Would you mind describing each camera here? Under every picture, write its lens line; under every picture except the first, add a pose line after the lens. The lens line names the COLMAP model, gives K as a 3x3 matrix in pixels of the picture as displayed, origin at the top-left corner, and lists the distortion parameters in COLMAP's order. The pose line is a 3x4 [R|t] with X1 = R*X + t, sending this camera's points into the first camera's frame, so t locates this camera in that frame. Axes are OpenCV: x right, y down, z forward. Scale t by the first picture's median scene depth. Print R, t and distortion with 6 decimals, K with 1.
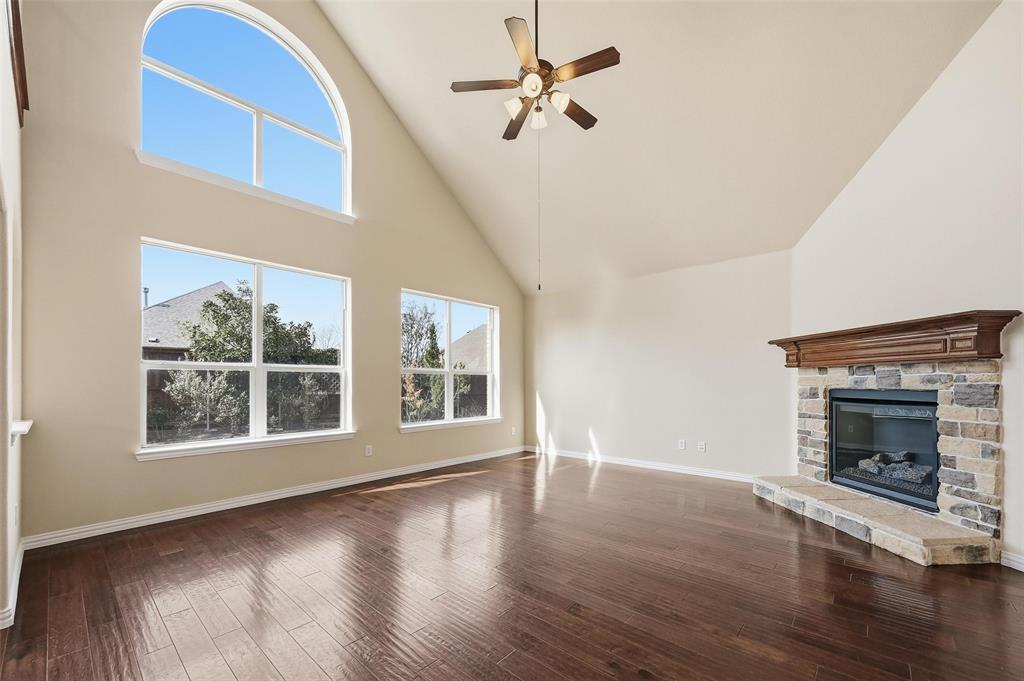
lens RADIAL K [[407.7, 0, 511.4], [0, 407.7, 381.6], [0, 0, 1]] dist [-0.004223, -0.000130]
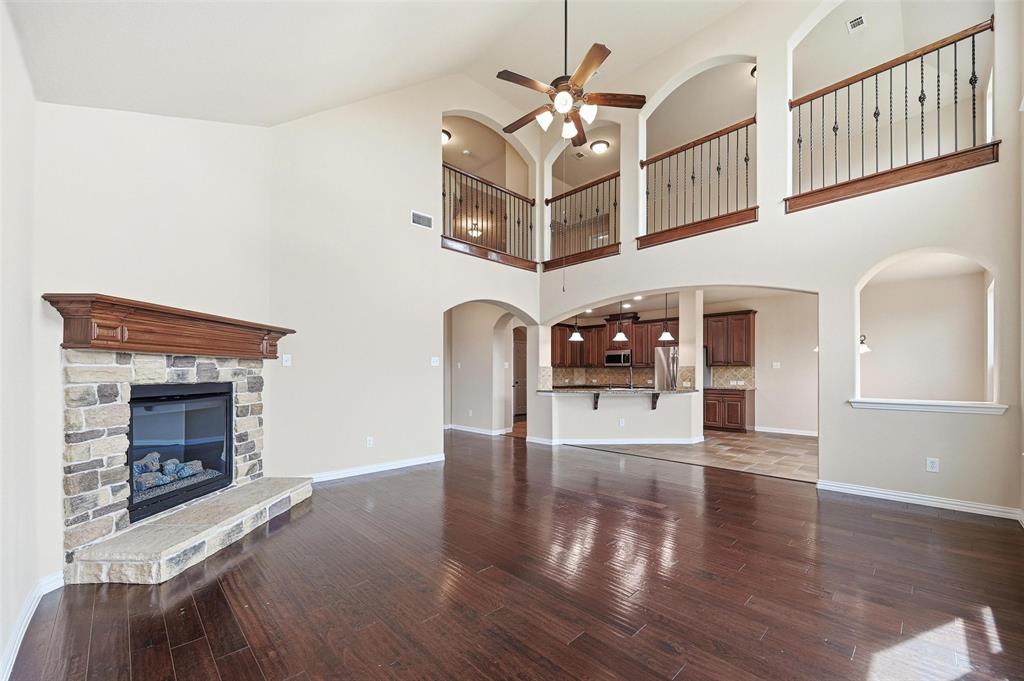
lens RADIAL K [[407.7, 0, 525.0], [0, 407.7, 370.7], [0, 0, 1]] dist [-0.004223, -0.000130]
pose [[-0.998889, 0.000268, 0.047115, 0.110193], [0.000018, 0.999986, -0.005308, -0.003734], [-0.047116, -0.005302, -0.998875, 1.850136]]
